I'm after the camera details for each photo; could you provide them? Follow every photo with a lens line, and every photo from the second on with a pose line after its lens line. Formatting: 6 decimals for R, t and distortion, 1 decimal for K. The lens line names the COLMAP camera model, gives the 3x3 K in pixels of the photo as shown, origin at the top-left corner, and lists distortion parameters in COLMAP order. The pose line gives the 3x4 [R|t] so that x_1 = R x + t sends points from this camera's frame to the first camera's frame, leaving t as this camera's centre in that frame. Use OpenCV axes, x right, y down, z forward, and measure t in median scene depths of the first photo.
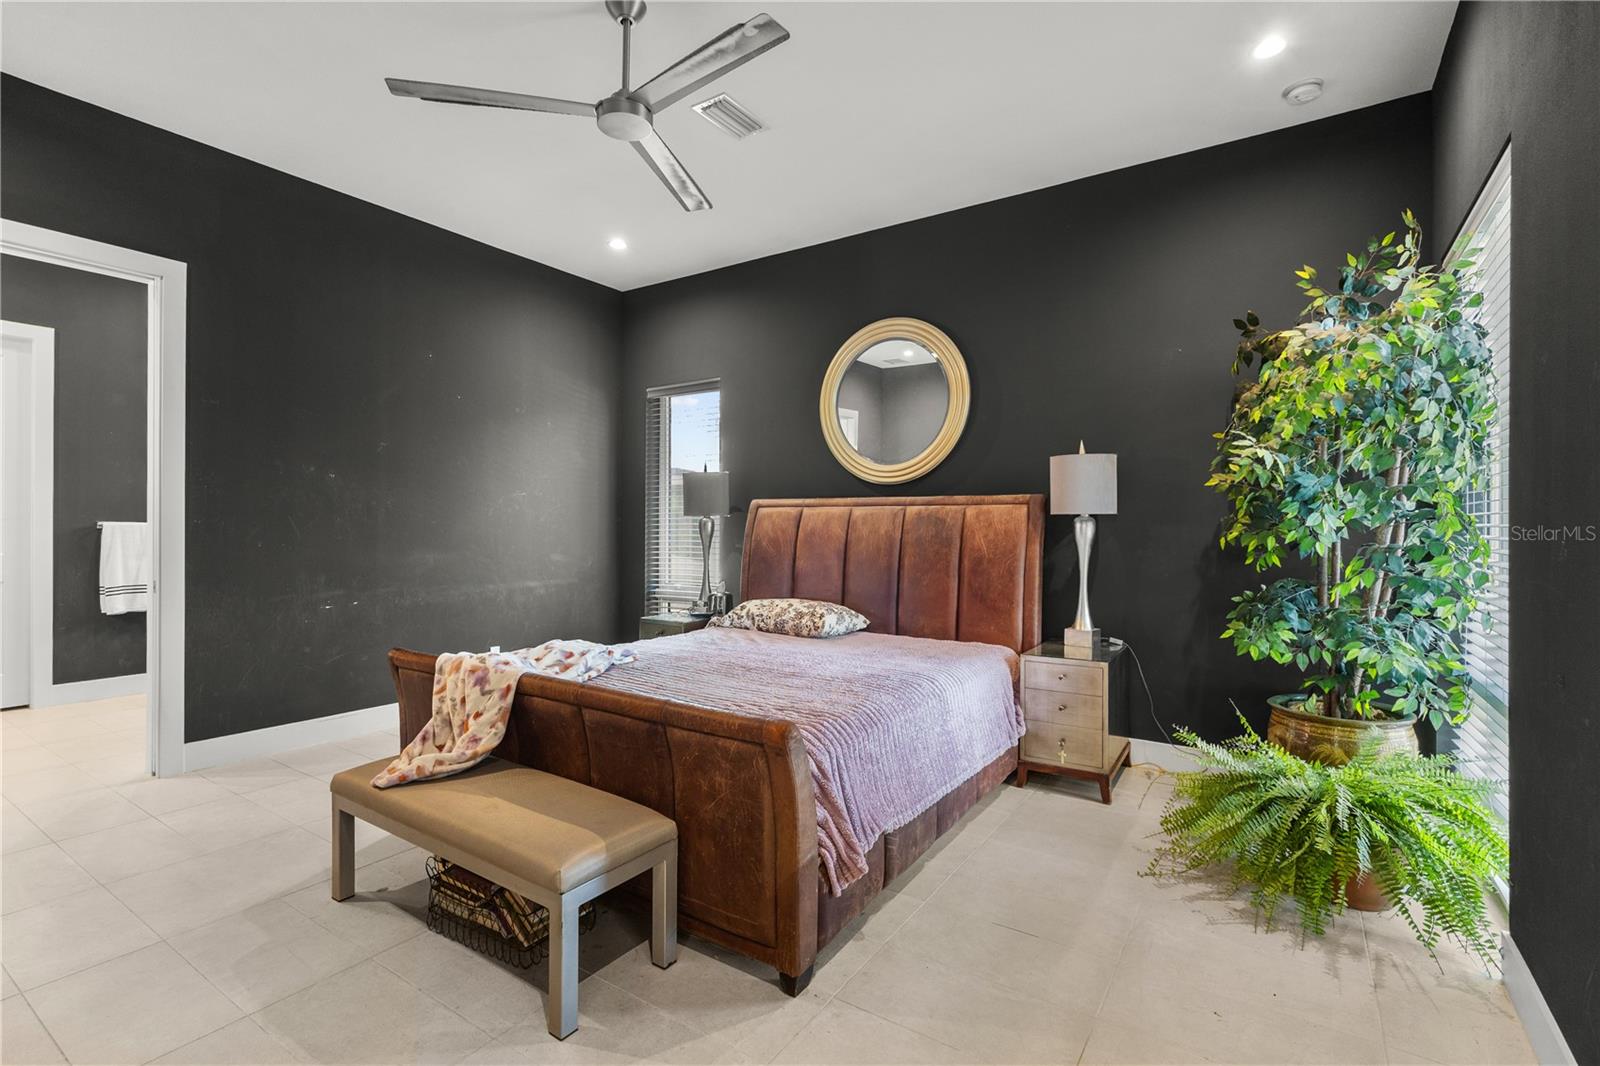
lens RADIAL K [[734.6, 0, 799.8], [0, 734.6, 529.1], [0, 0, 1]] dist [0.004050, 0.001394]
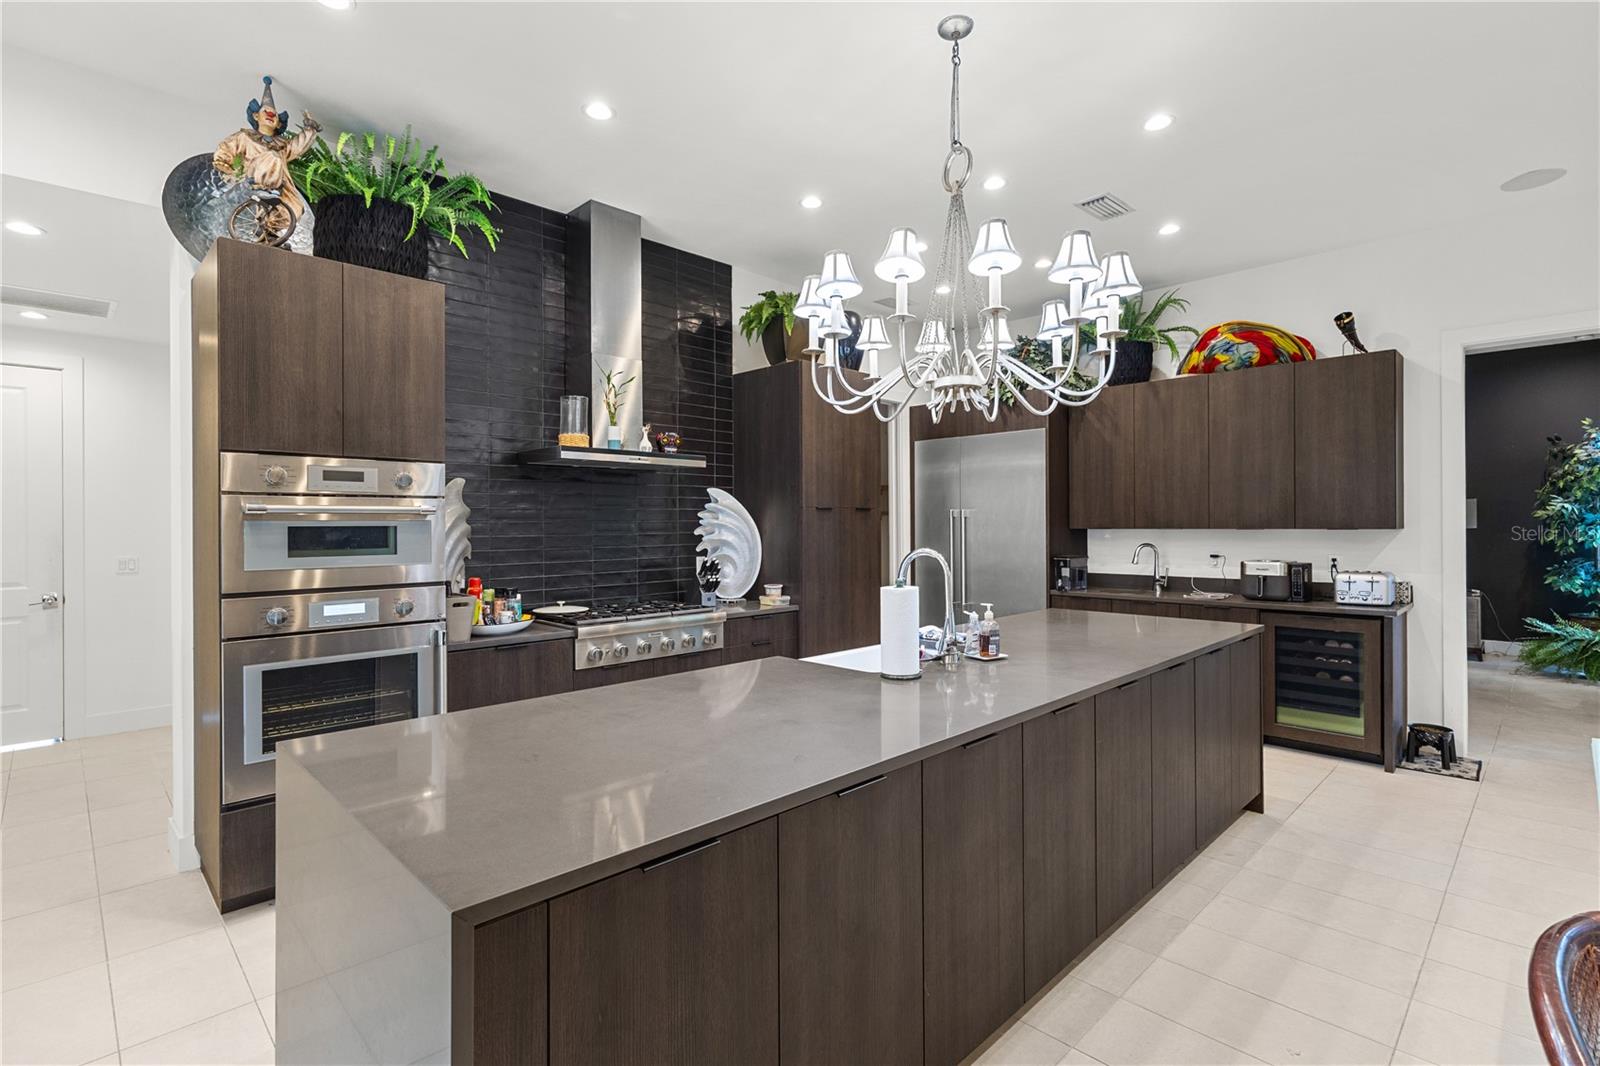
lens RADIAL K [[752.9, 0, 797.5], [0, 752.9, 525.7], [0, 0, 1]] dist [-0.000363, 0.000199]
pose [[0.978492, -0.007334, -0.206157, -1.104072], [0.006363, 0.999965, -0.005374, -0.031543], [0.206189, 0.003947, 0.978504, -1.605723]]
